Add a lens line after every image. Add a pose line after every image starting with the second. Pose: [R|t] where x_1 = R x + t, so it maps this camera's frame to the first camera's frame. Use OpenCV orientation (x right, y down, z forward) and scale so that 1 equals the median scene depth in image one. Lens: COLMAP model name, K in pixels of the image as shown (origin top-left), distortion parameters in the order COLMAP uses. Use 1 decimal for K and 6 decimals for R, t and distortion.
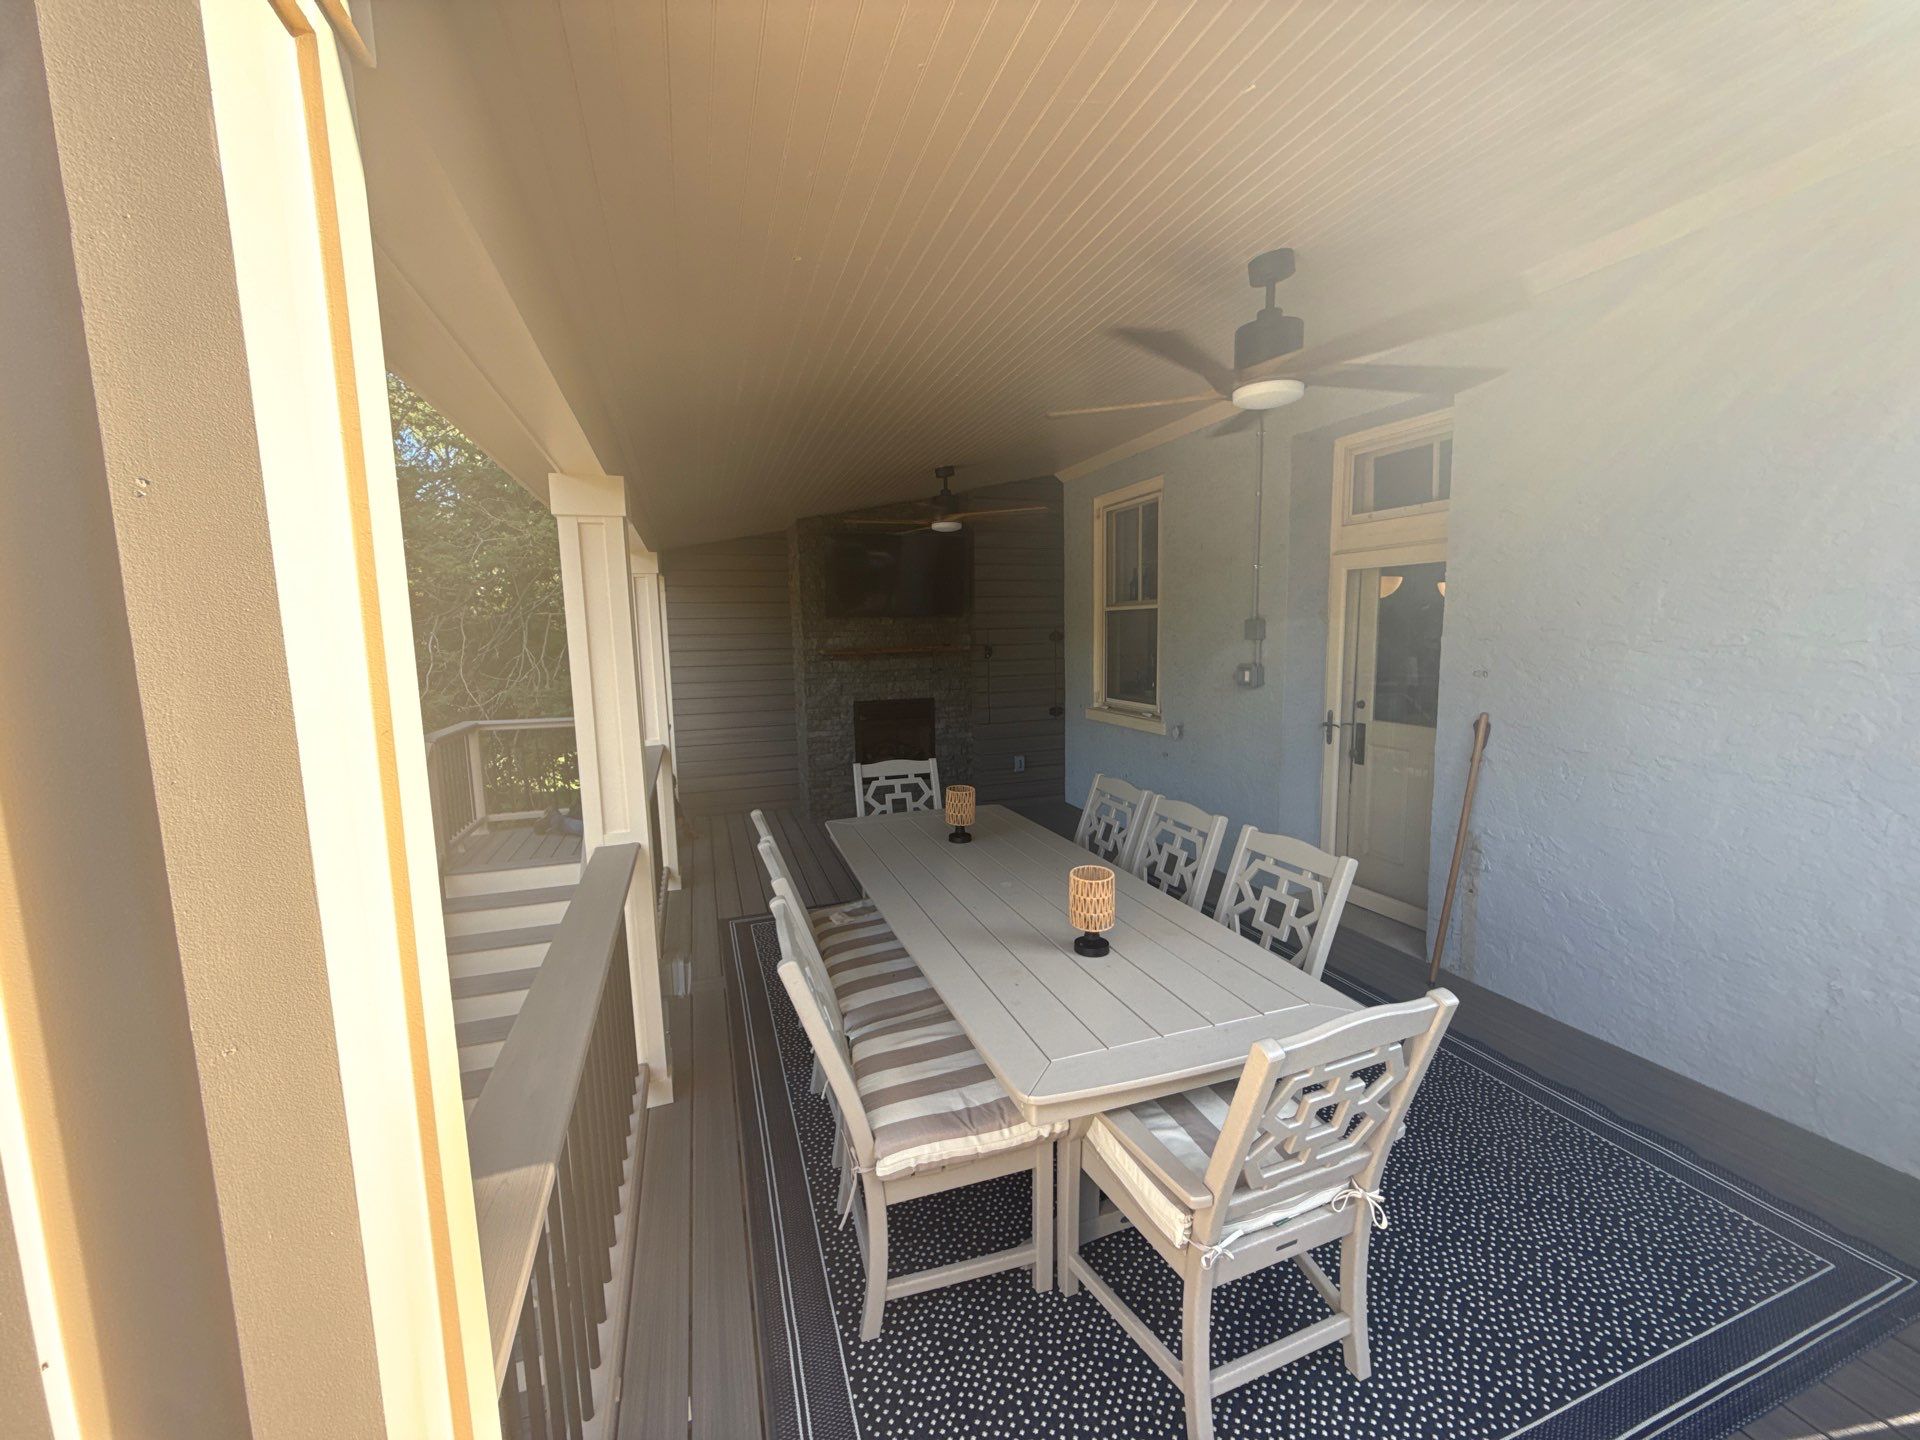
lens RADIAL K [[765.4, 0, 960.4], [0, 765.4, 722.7], [0, 0, 1]] dist [0.000100, -0.000085]
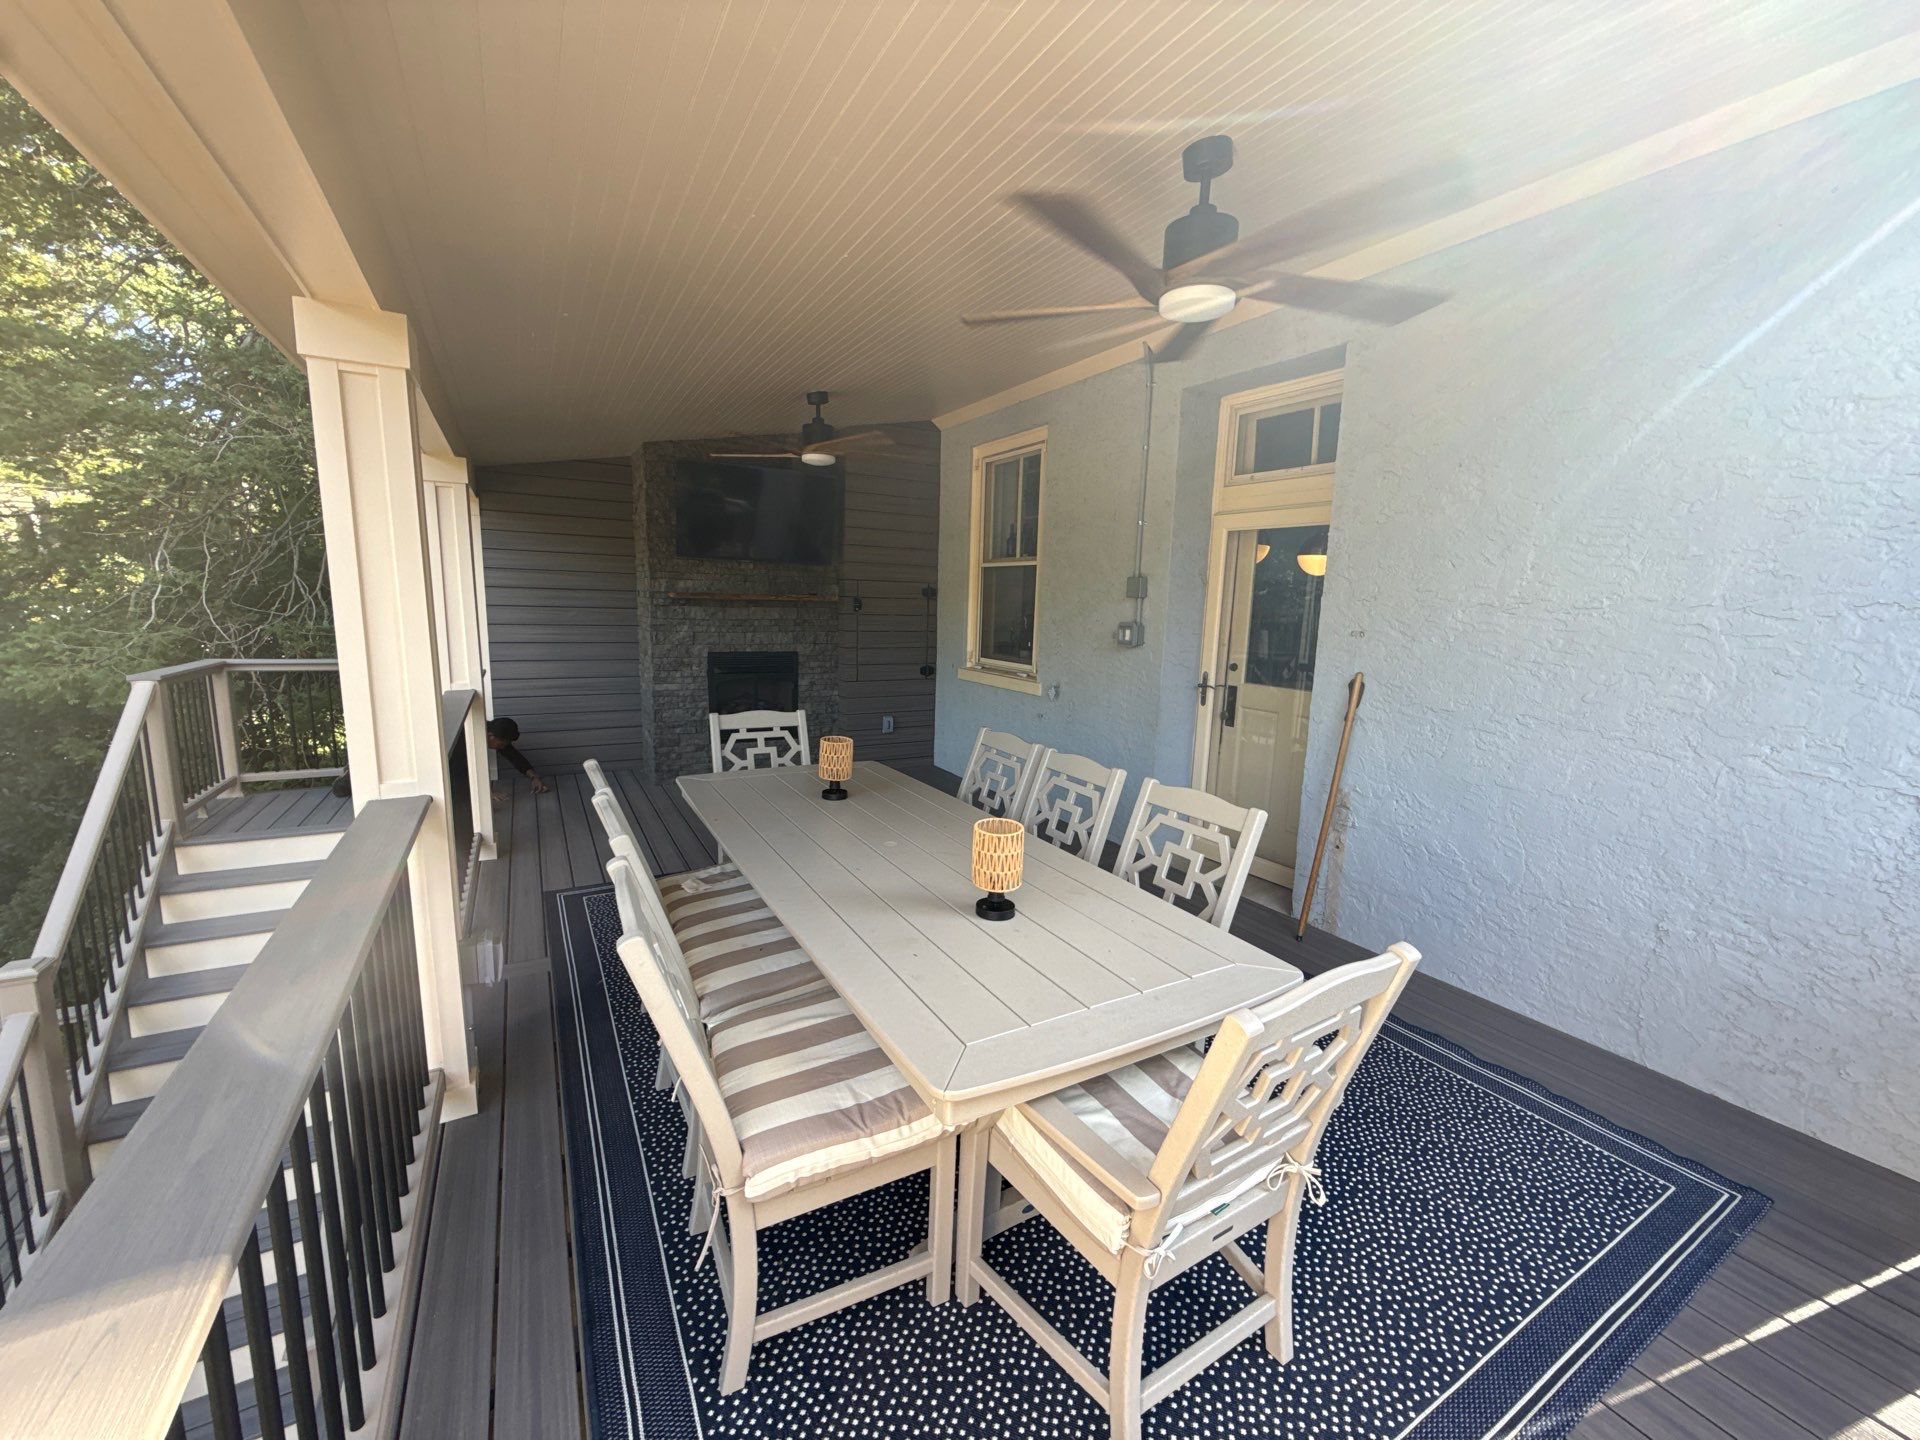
lens RADIAL K [[765.4, 0, 961.1], [0, 765.4, 722.6], [0, 0, 1]] dist [0.000100, -0.000085]
pose [[0.982297, 0.018866, 0.186378, -0.021748], [-0.026007, 0.999015, 0.035944, 0.028295], [-0.185517, -0.040155, 0.981820, 0.089639]]
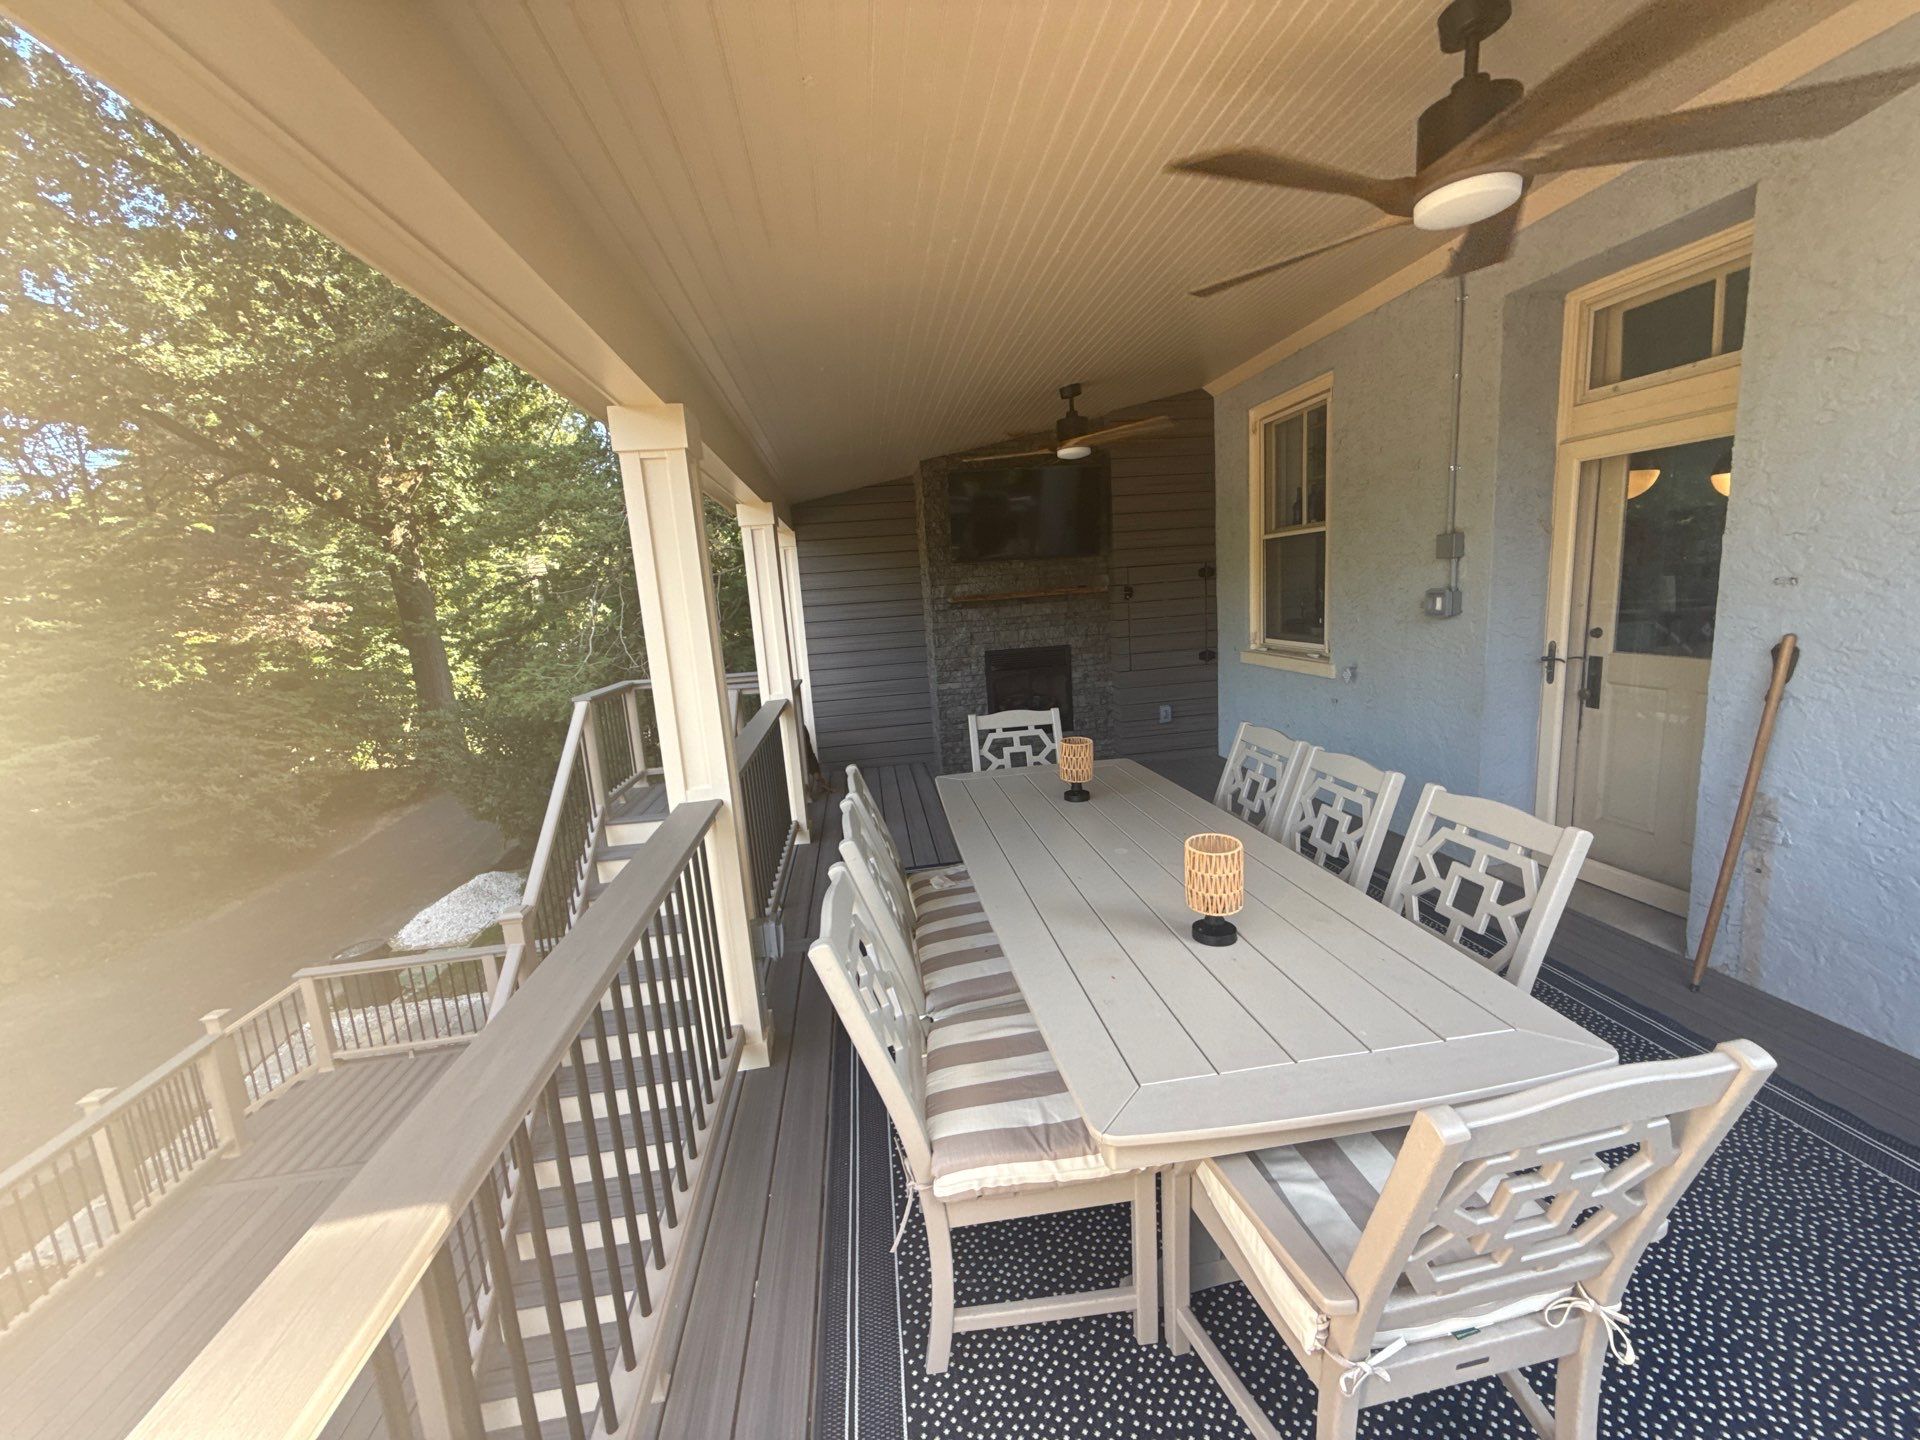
lens RADIAL K [[765.4, 0, 958.7], [0, 765.4, 722.0], [0, 0, 1]] dist [0.000100, -0.000085]
pose [[0.978469, -0.011123, -0.206096, 0.045994], [0.023247, 0.998132, 0.056501, 0.010465], [0.205082, -0.060075, 0.976899, 0.099263]]
